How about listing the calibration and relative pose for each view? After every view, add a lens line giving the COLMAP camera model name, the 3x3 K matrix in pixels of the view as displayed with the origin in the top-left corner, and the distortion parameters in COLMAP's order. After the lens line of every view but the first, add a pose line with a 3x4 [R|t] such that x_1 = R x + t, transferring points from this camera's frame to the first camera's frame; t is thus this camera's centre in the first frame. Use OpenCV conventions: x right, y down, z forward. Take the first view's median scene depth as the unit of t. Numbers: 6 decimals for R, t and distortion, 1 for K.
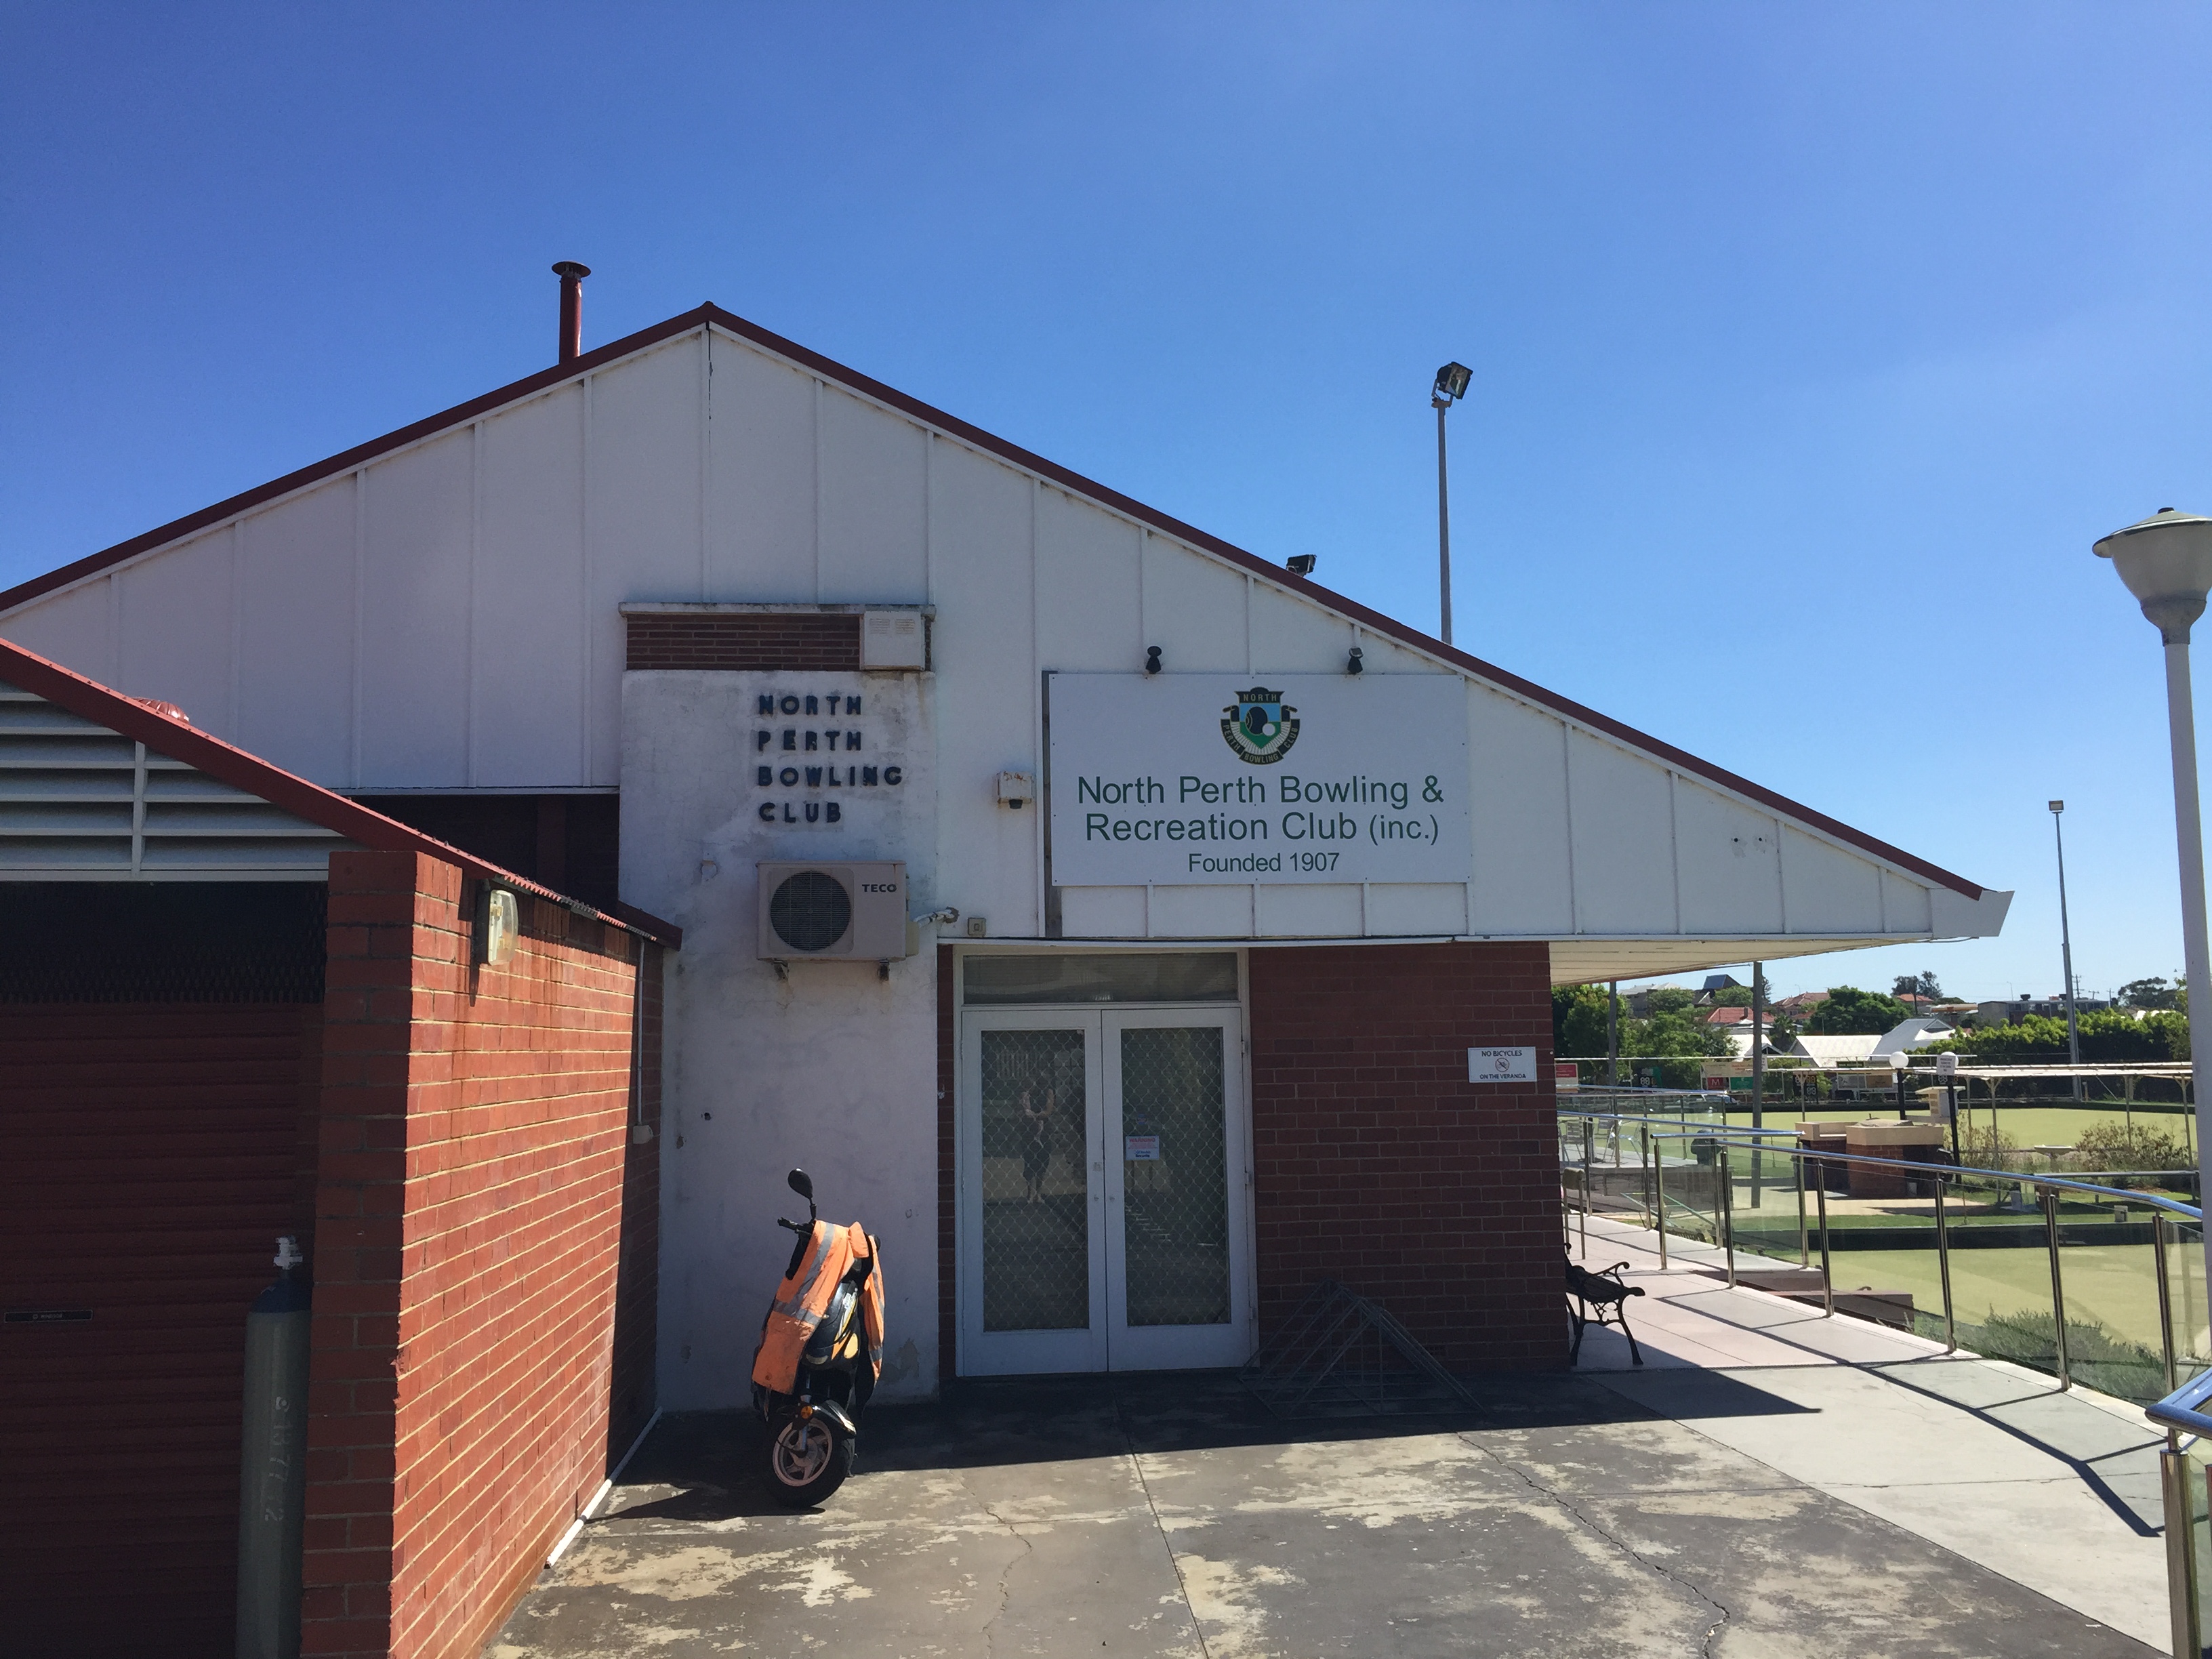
lens RADIAL K [[1867.0, 0, 1108.0], [0, 1867.0, 831.7], [0, 0, 1]] dist [0.061639, -0.034672]
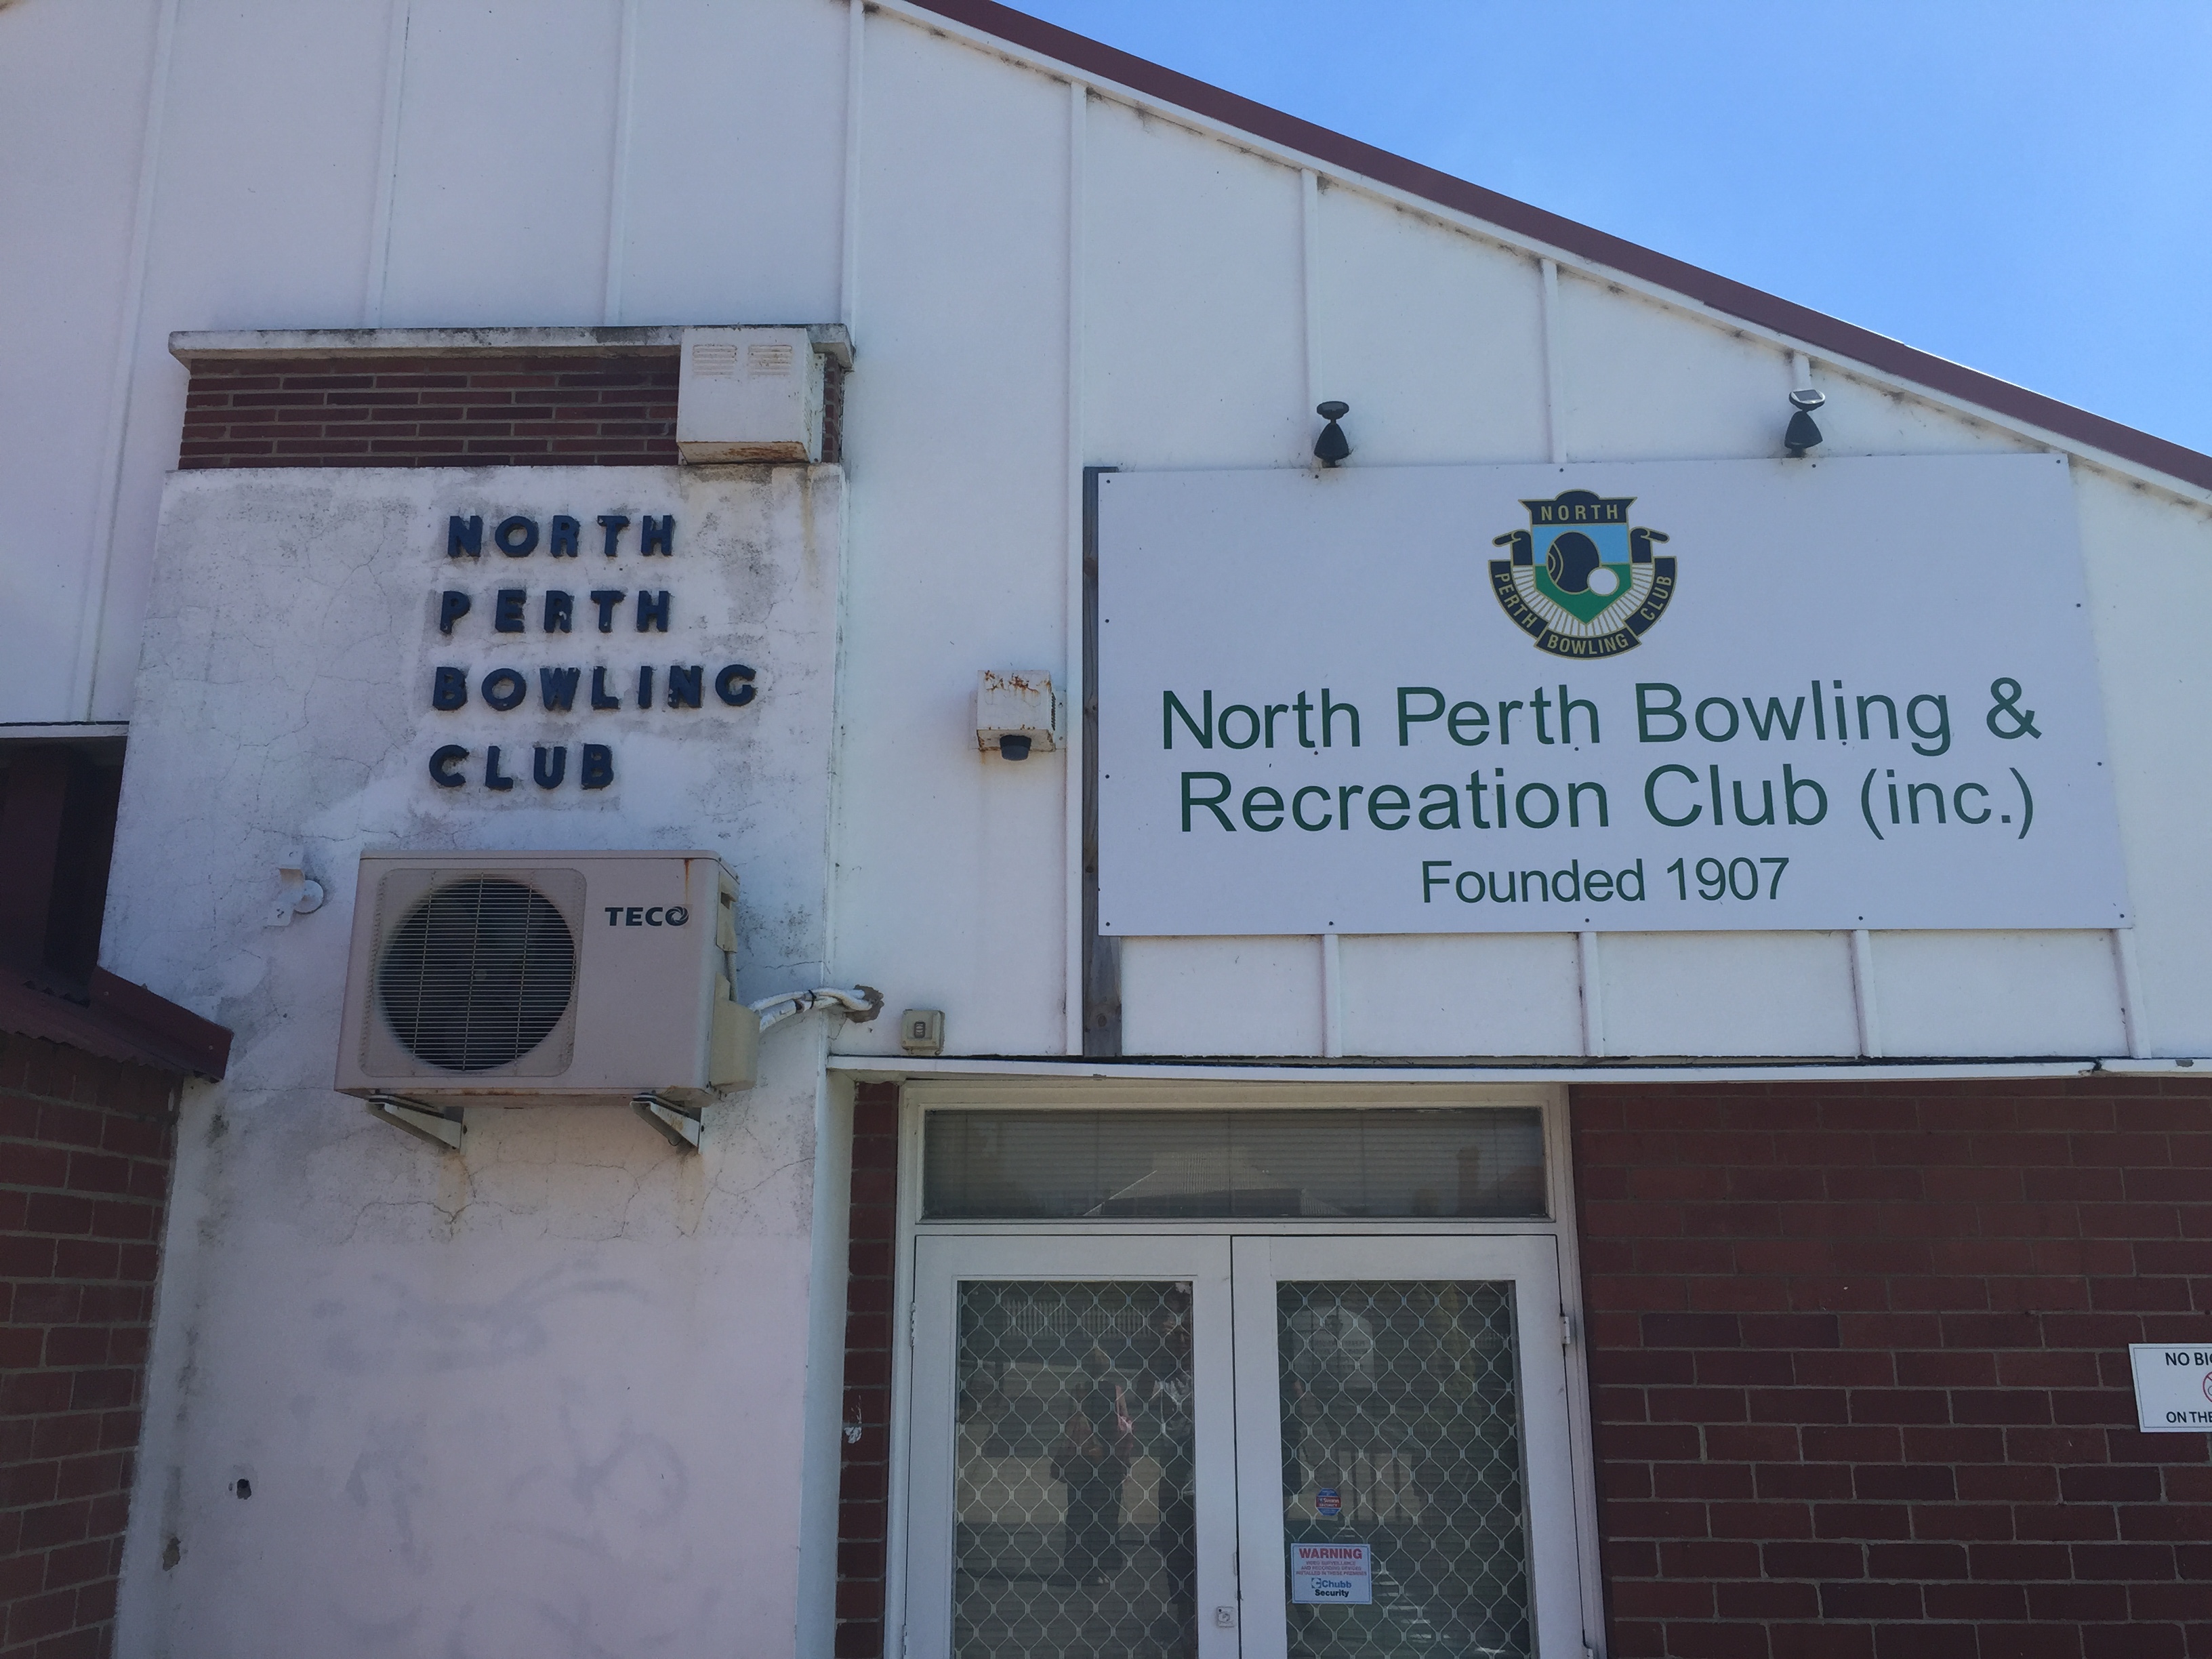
lens RADIAL K [[1867.0, 0, 1114.1], [0, 1867.0, 824.1], [0, 0, 1]] dist [0.061639, -0.034672]
pose [[0.990564, -0.019725, -0.135622, 0.031862], [0.001439, 0.991030, -0.133629, 0.060399], [0.137041, 0.132173, 0.981708, 0.570308]]
